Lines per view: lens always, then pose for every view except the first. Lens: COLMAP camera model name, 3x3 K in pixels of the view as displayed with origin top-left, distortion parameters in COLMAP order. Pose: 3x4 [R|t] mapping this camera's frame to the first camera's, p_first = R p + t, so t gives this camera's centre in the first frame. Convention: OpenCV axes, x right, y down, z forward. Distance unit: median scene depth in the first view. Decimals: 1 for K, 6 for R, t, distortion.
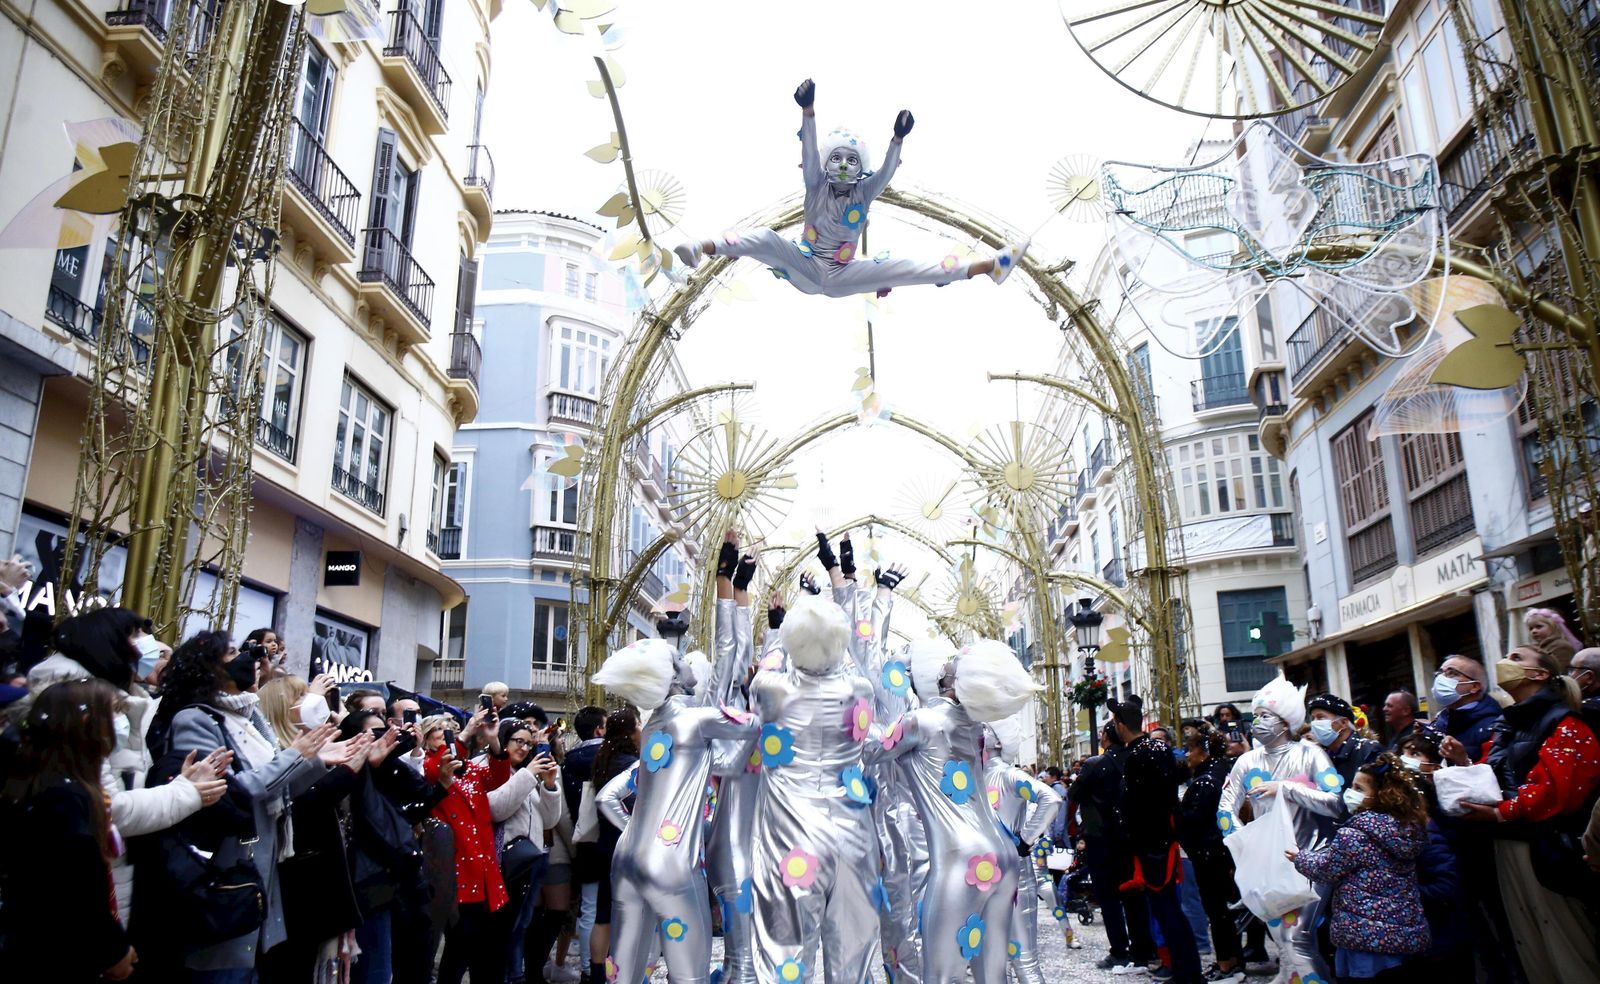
lens RADIAL K [[1127.6, 0, 802.5], [0, 1127.6, 509.8], [0, 0, 1]] dist [-0.082174, 0.054942]
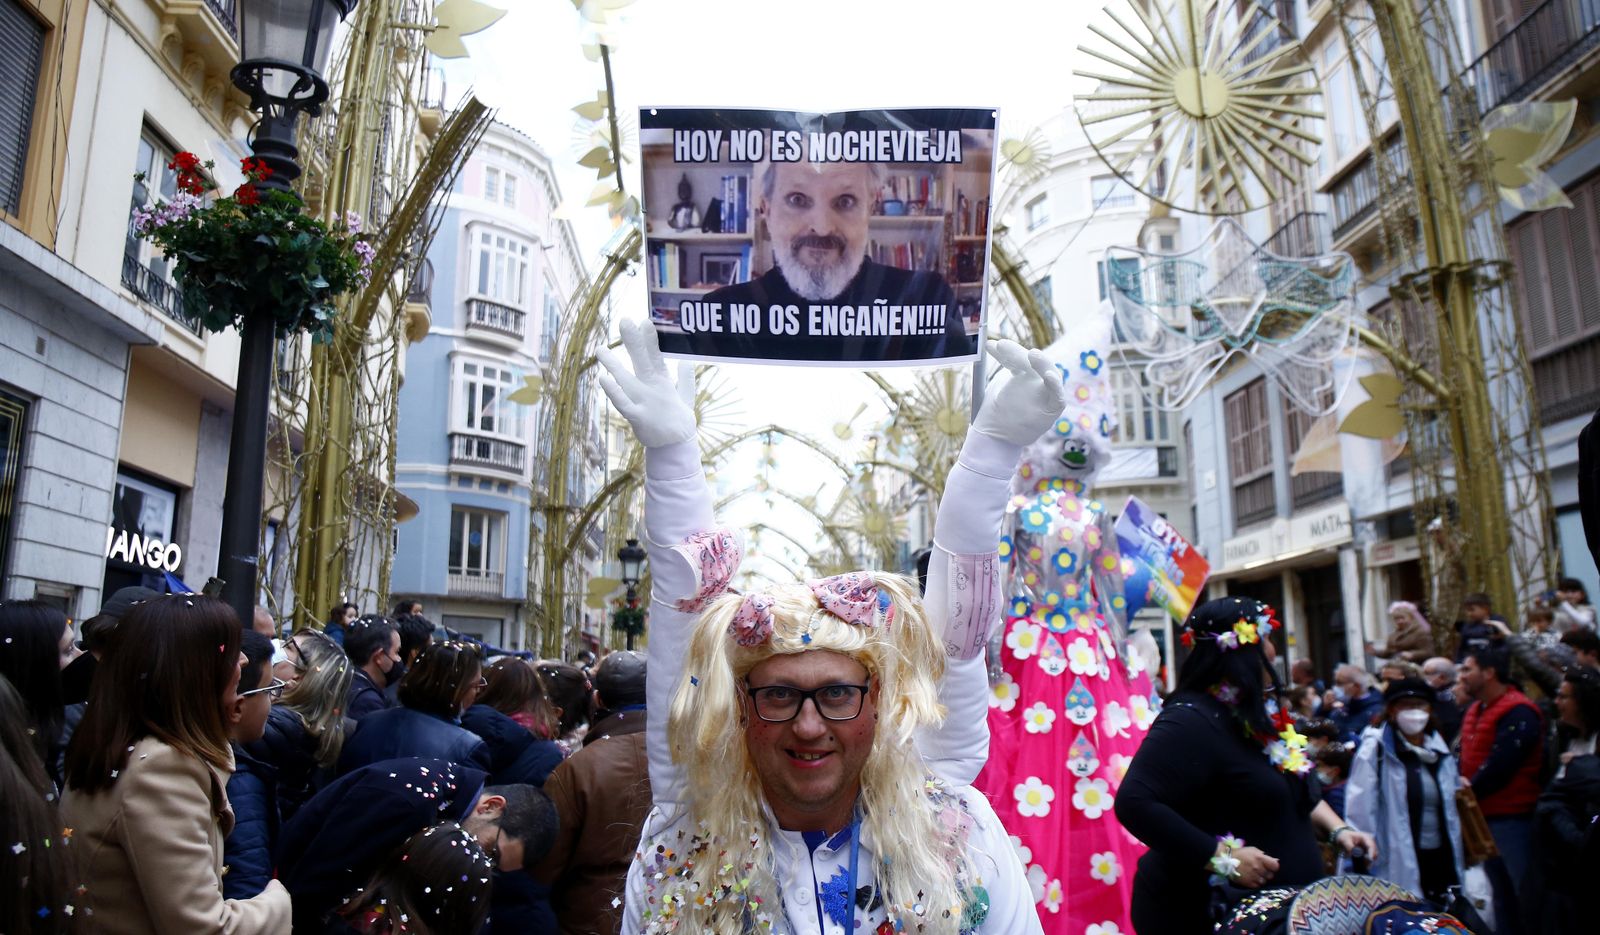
lens RADIAL K [[1182.3, 0, 800.0], [0, 1182.3, 467.5], [0, 0, 1]] dist [-0.055577, 0.004246]
pose [[0.990938, 0.028788, 0.131197, -0.108693], [-0.037953, 0.996970, 0.067902, -0.060708], [-0.128844, -0.072266, 0.989028, -0.132369]]
